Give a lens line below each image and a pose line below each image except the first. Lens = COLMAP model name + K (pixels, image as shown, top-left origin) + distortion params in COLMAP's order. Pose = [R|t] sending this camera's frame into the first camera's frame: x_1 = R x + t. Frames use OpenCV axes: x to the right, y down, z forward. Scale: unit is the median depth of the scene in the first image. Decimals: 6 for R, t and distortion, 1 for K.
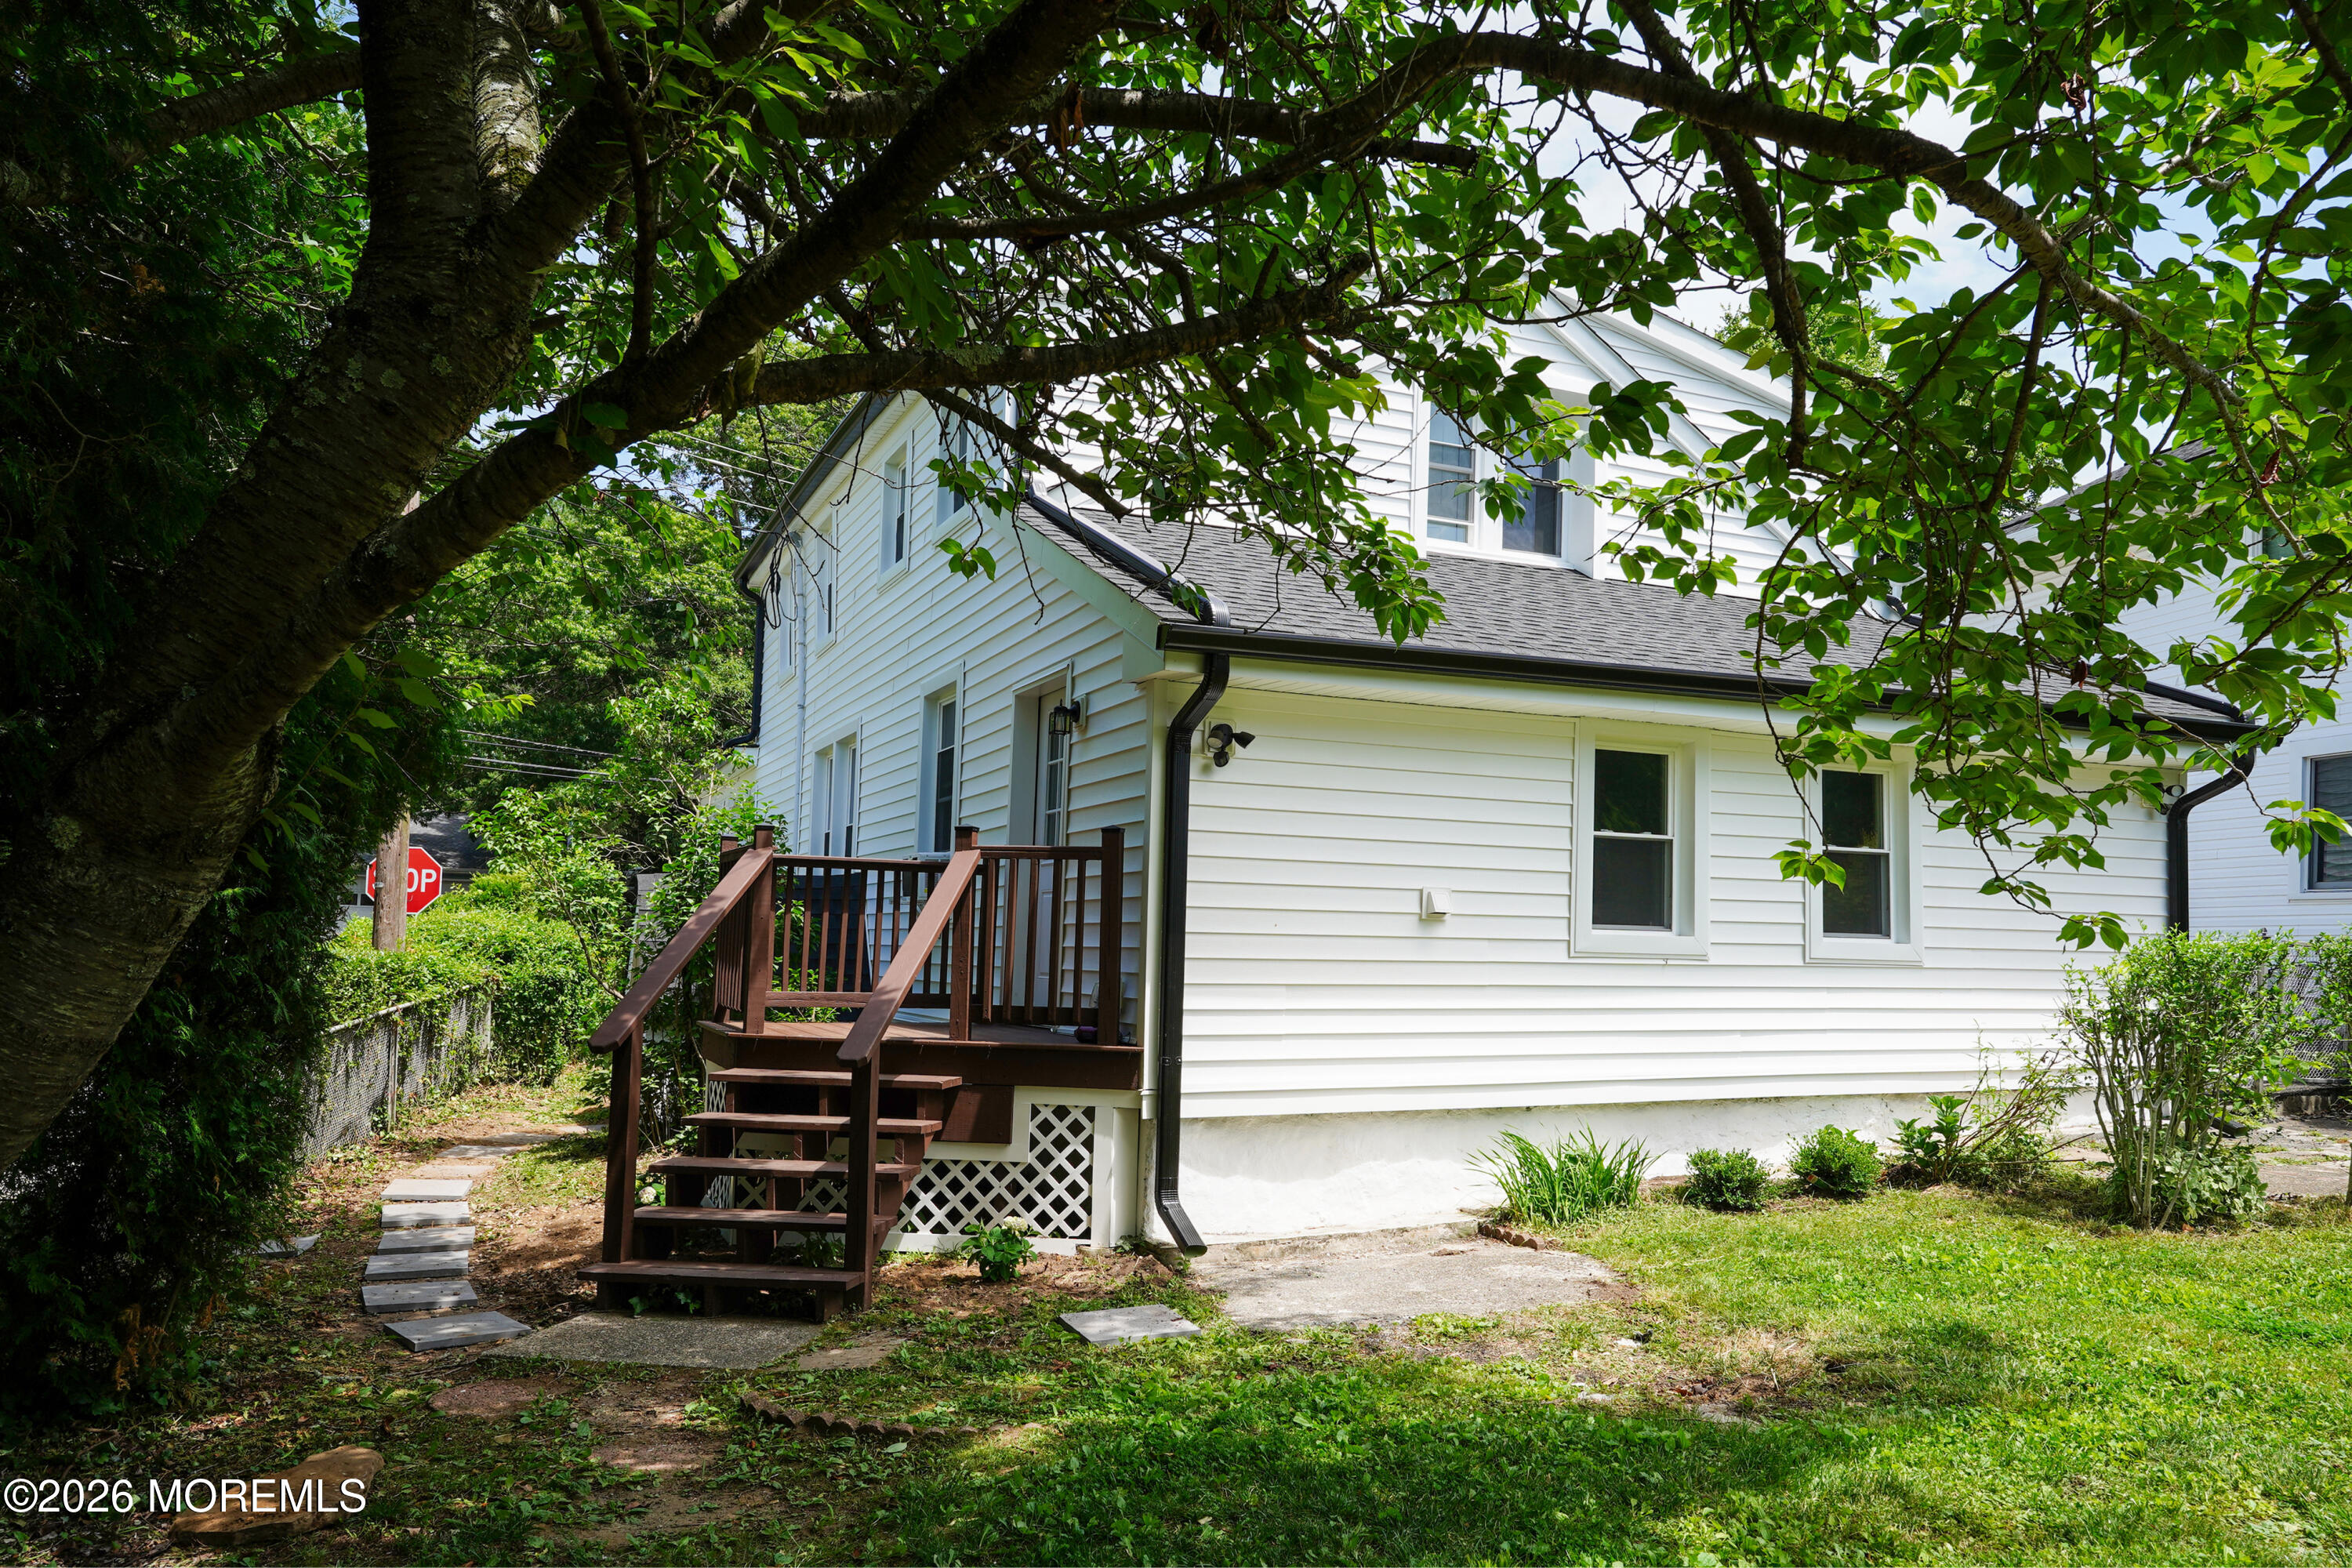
lens RADIAL K [[1510.8, 0, 1180.0], [0, 1510.8, 834.2], [0, 0, 1]] dist [-0.004969, -0.000521]
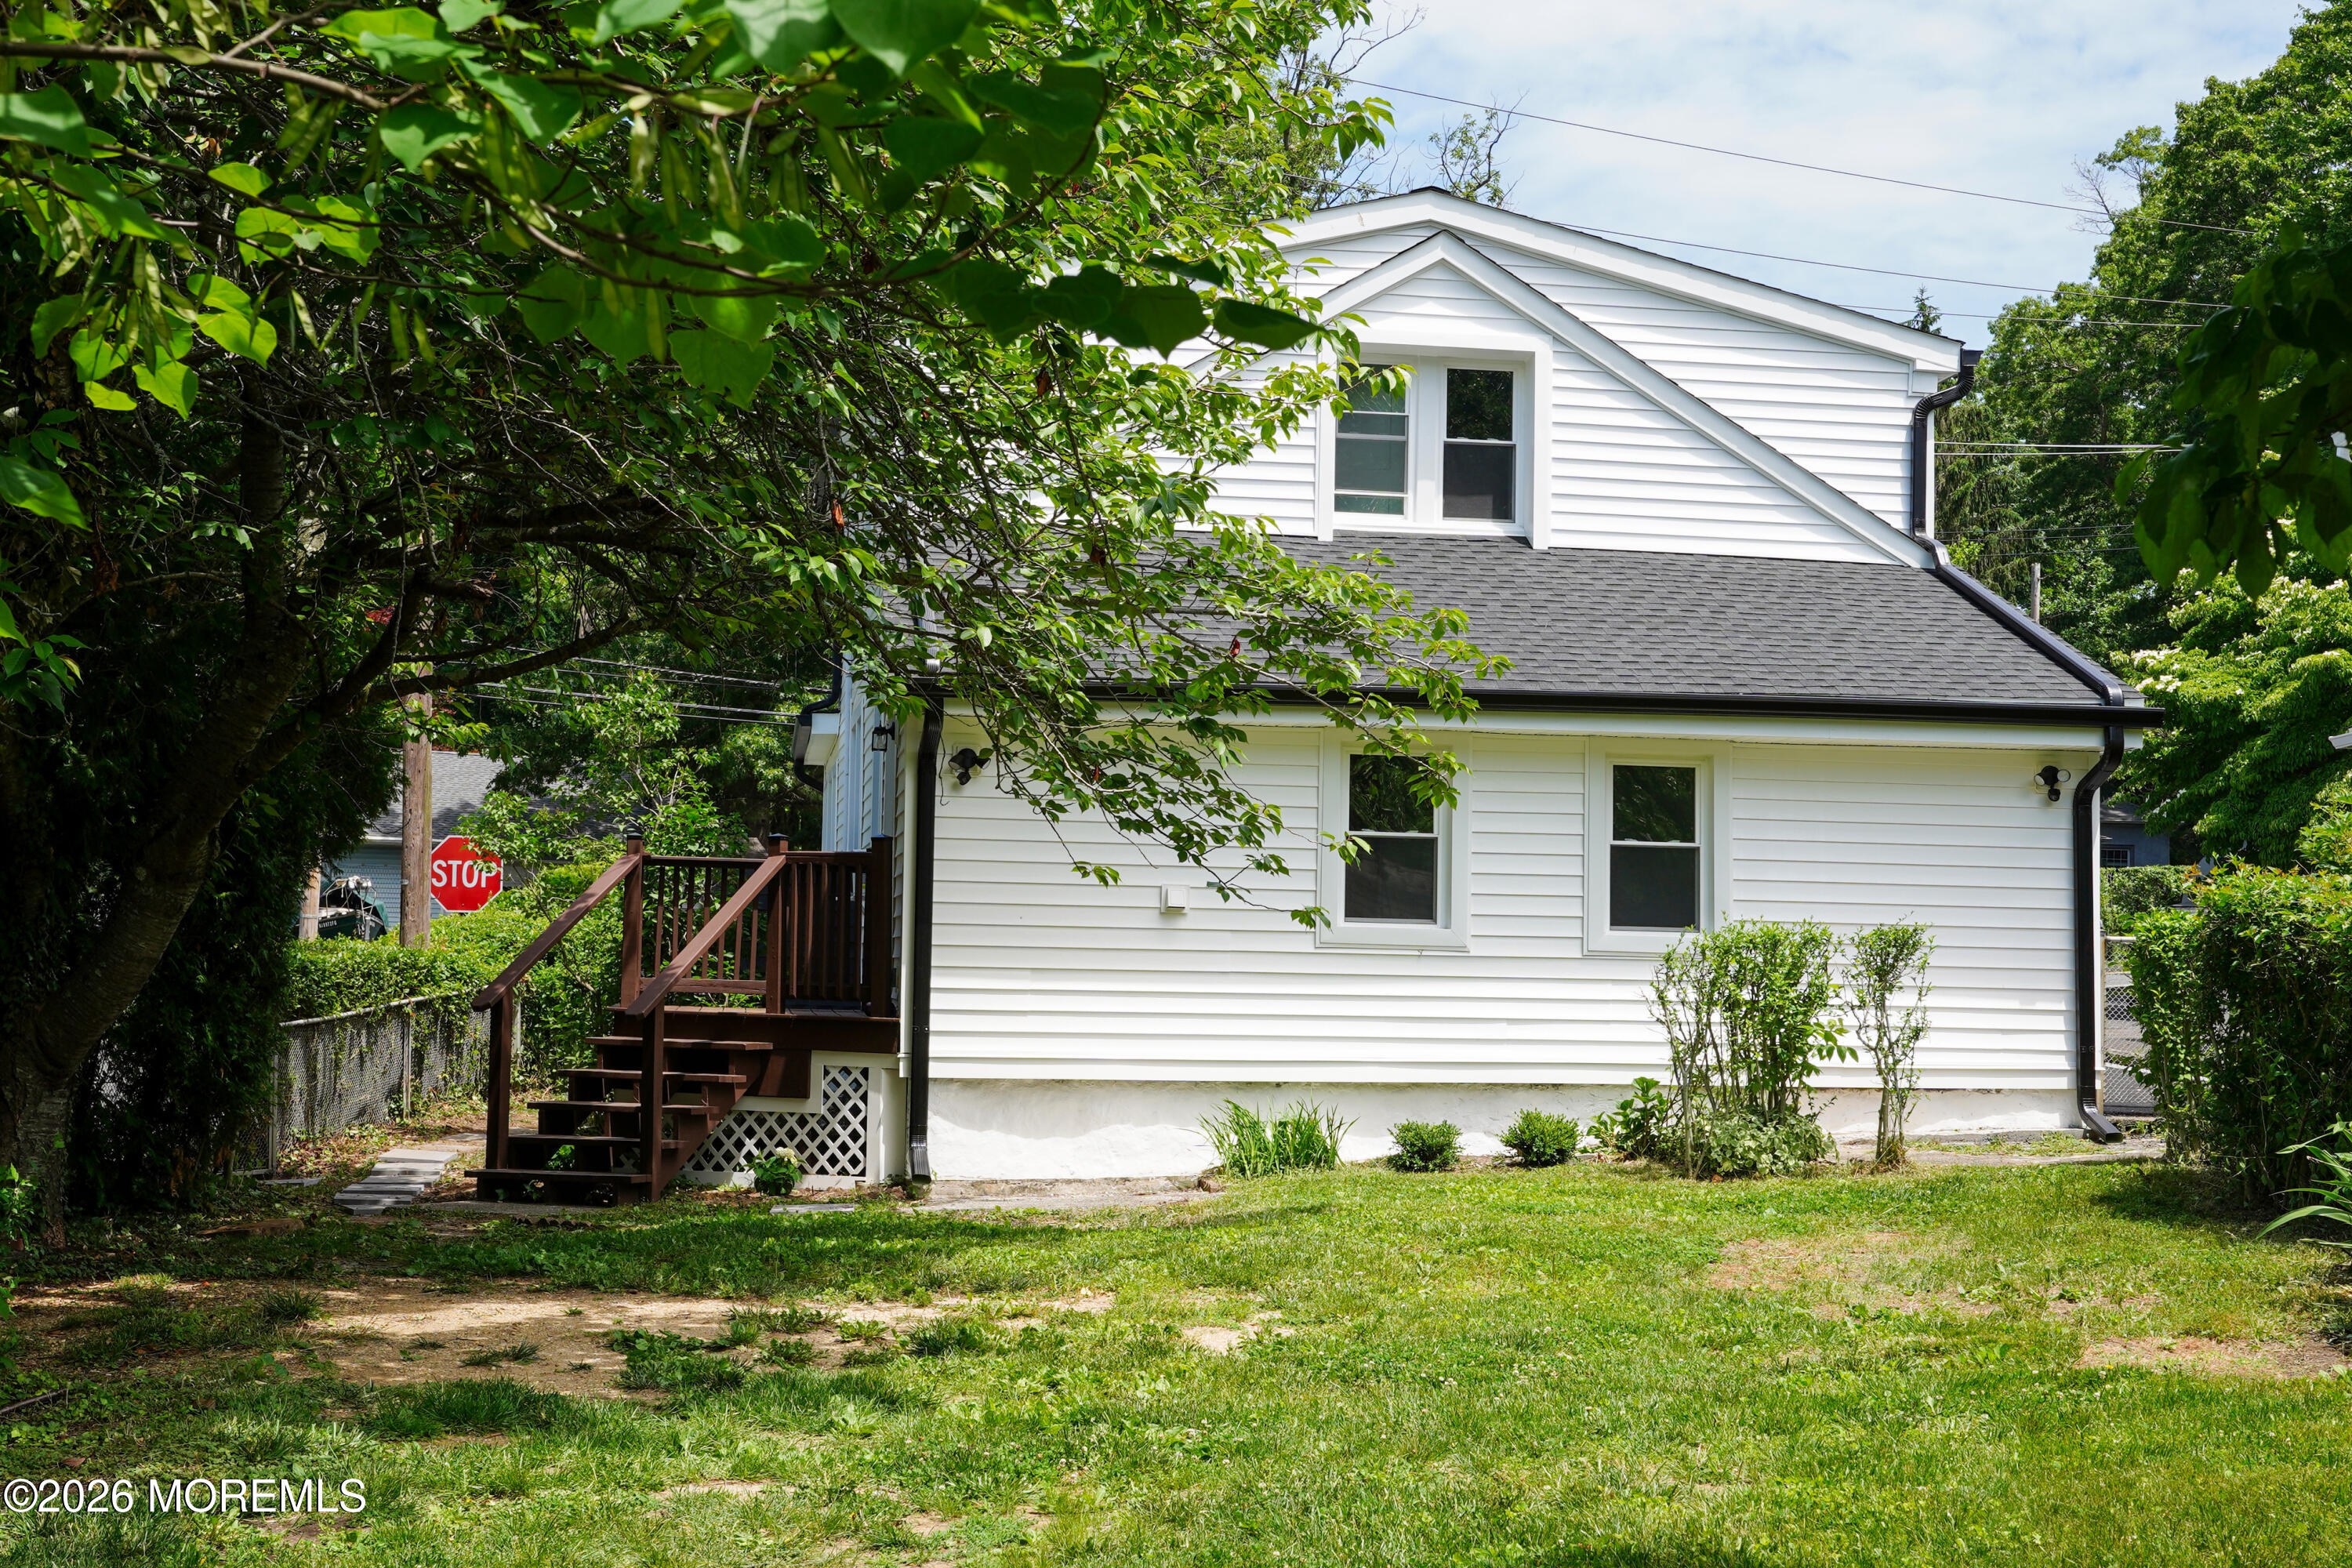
lens RADIAL K [[3042.4, 0, 1176.0], [0, 3042.4, 784.0], [0, 0, 1]] dist [0.001834, 0.014691]
pose [[0.953915, -0.014205, -0.299741, 0.899967], [0.016914, 0.999836, 0.006445, -0.057242], [0.299600, -0.011218, 0.953999, -1.230816]]
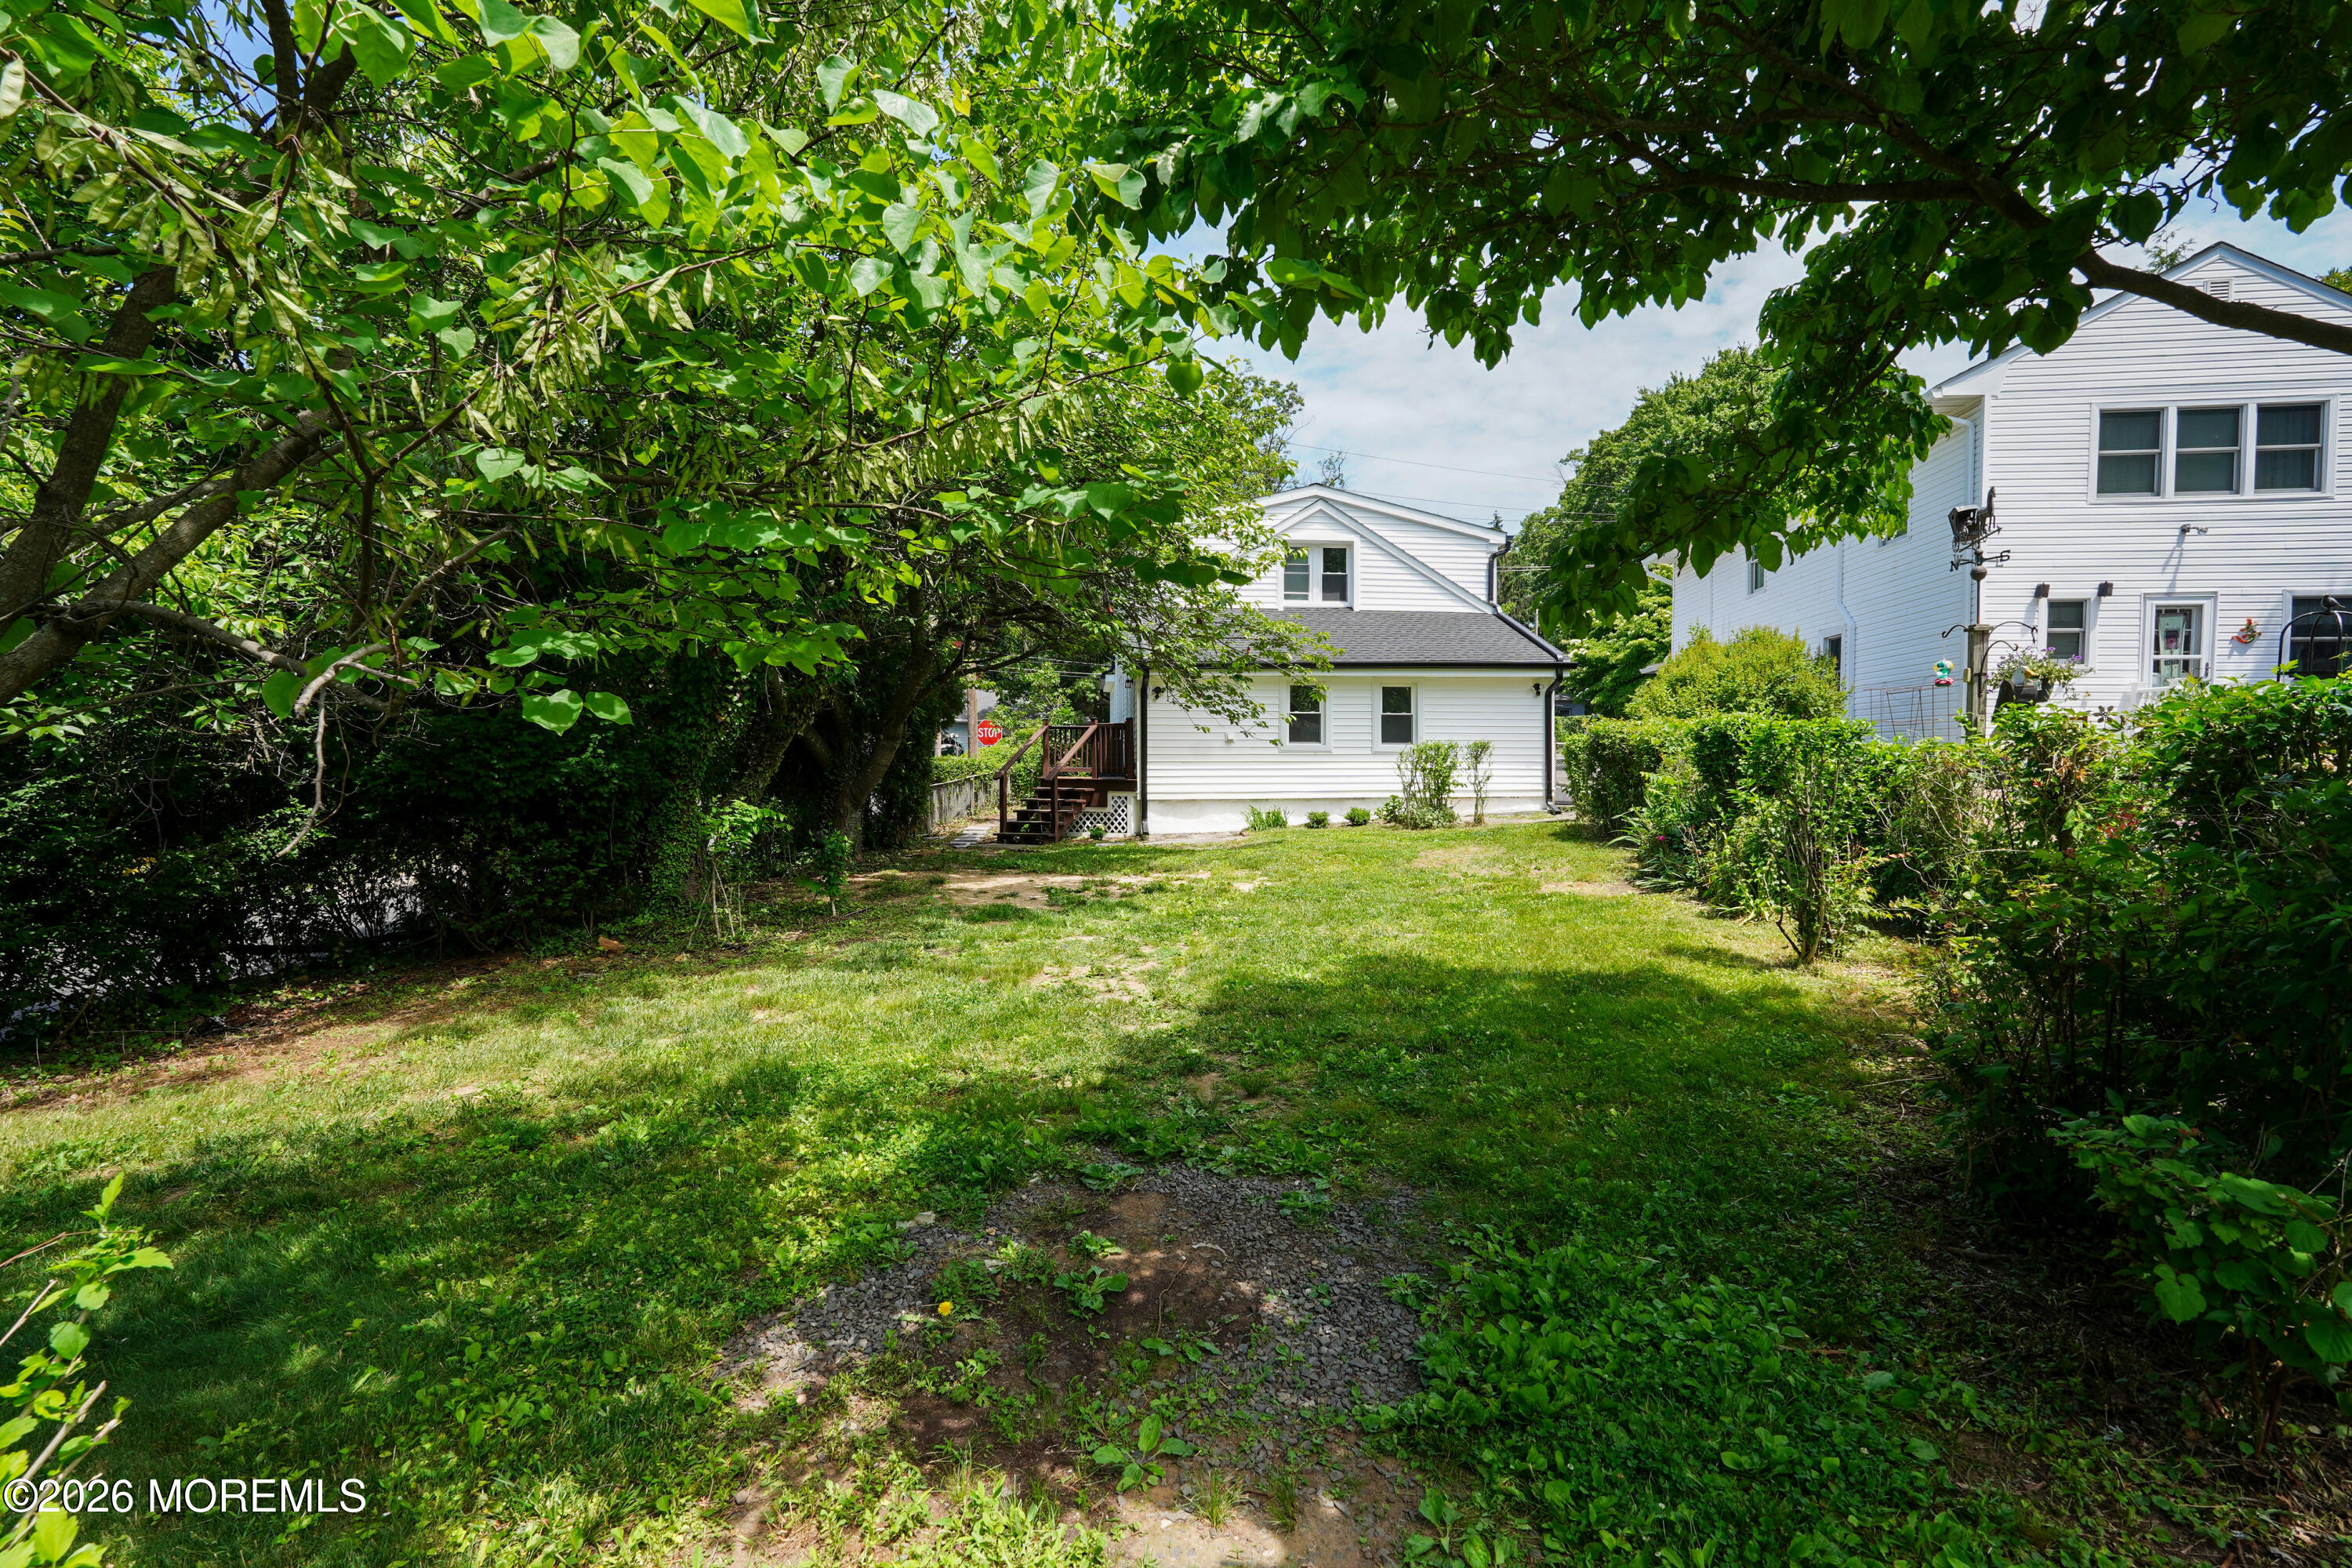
lens RADIAL K [[1061.6, 0, 1165.8], [0, 1061.6, 775.2], [0, 0, 1]] dist [-0.000408, -0.000010]
pose [[0.931959, -0.010134, -0.362423, 0.923342], [0.042415, 0.995793, 0.081222, -0.067548], [0.360075, -0.091068, 0.928468, -1.266663]]
